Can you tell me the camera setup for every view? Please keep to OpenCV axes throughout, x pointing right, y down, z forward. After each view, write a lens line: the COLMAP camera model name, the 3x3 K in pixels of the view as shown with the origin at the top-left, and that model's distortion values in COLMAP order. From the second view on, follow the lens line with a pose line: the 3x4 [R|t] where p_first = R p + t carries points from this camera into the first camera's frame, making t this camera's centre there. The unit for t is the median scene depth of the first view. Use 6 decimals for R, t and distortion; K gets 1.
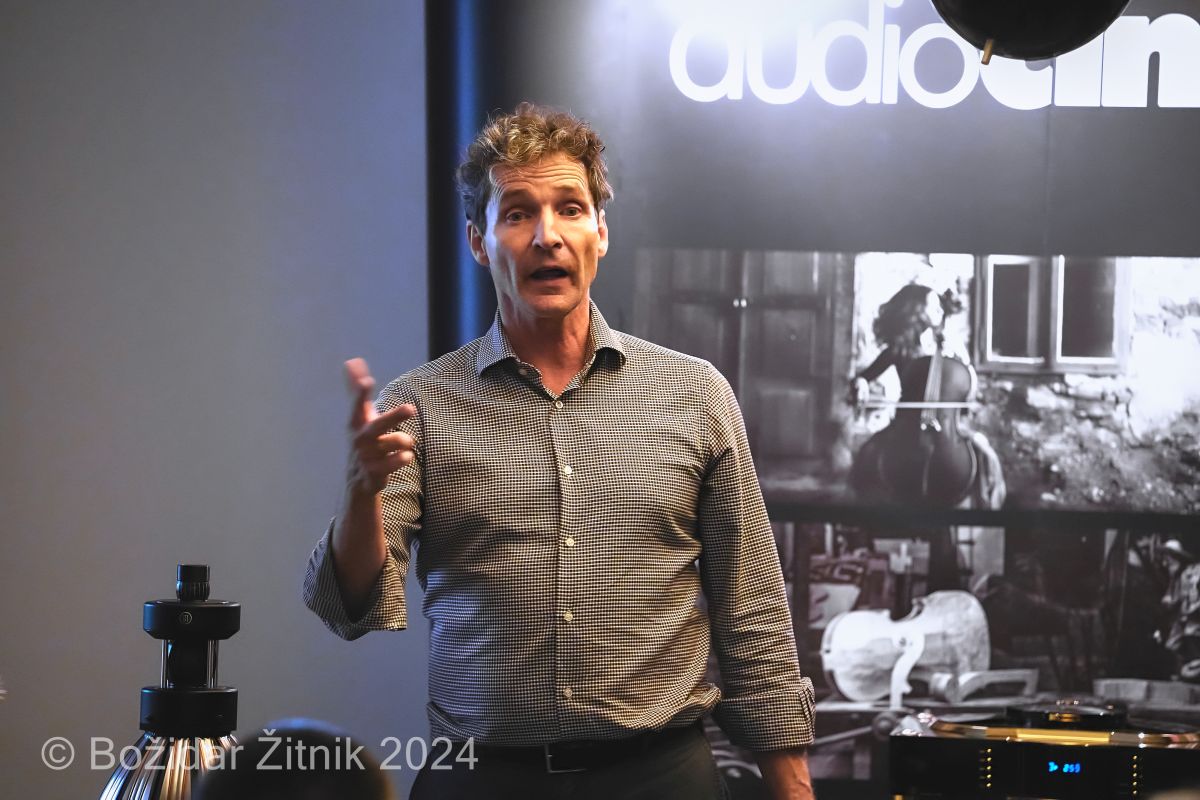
lens RADIAL K [[6935.7, 0, 601.0], [0, 6935.7, 399.7], [0, 0, 1]] dist [2.740573, 0.000000]
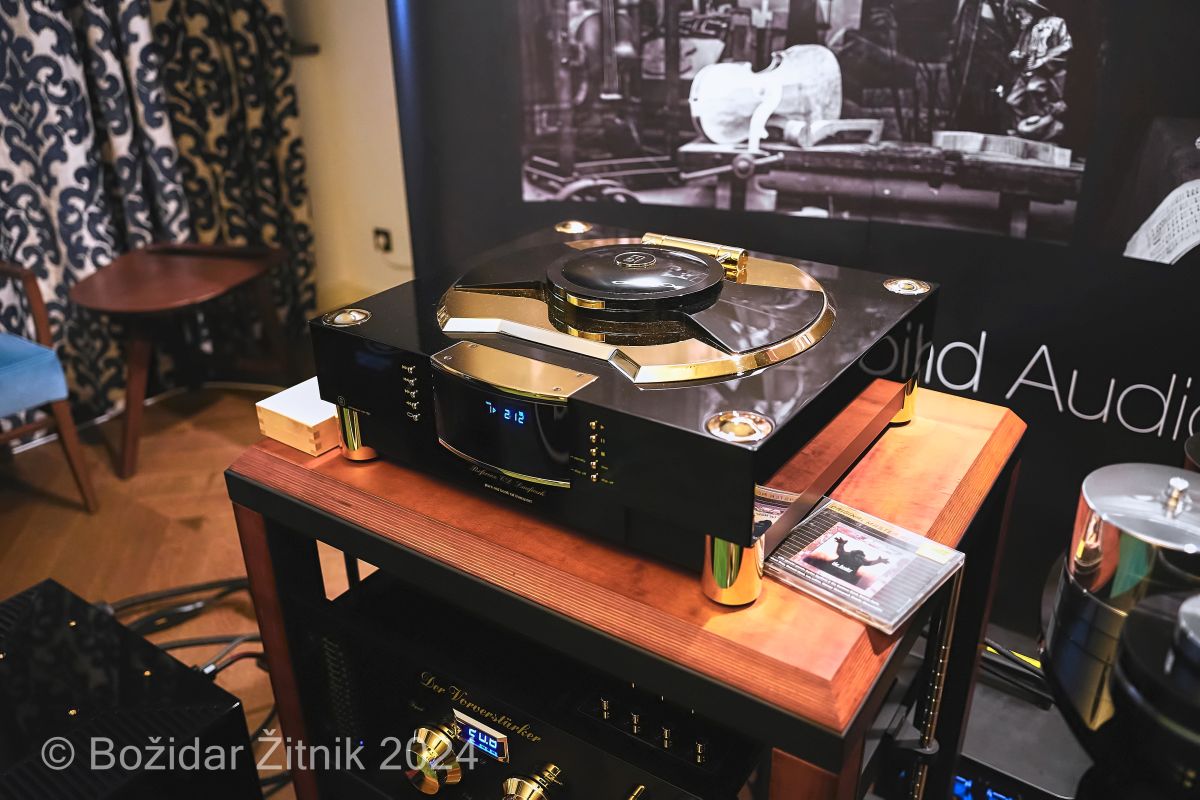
lens RADIAL K [[964.1, 0, 599.7], [0, 964.1, 394.1], [0, 0, 1]] dist [-0.036212, 0.011708]
pose [[0.868750, 0.177580, -0.462319, 0.100446], [0.027146, 0.915027, 0.402478, 0.016161], [0.494507, -0.362203, 0.790109, 0.845574]]
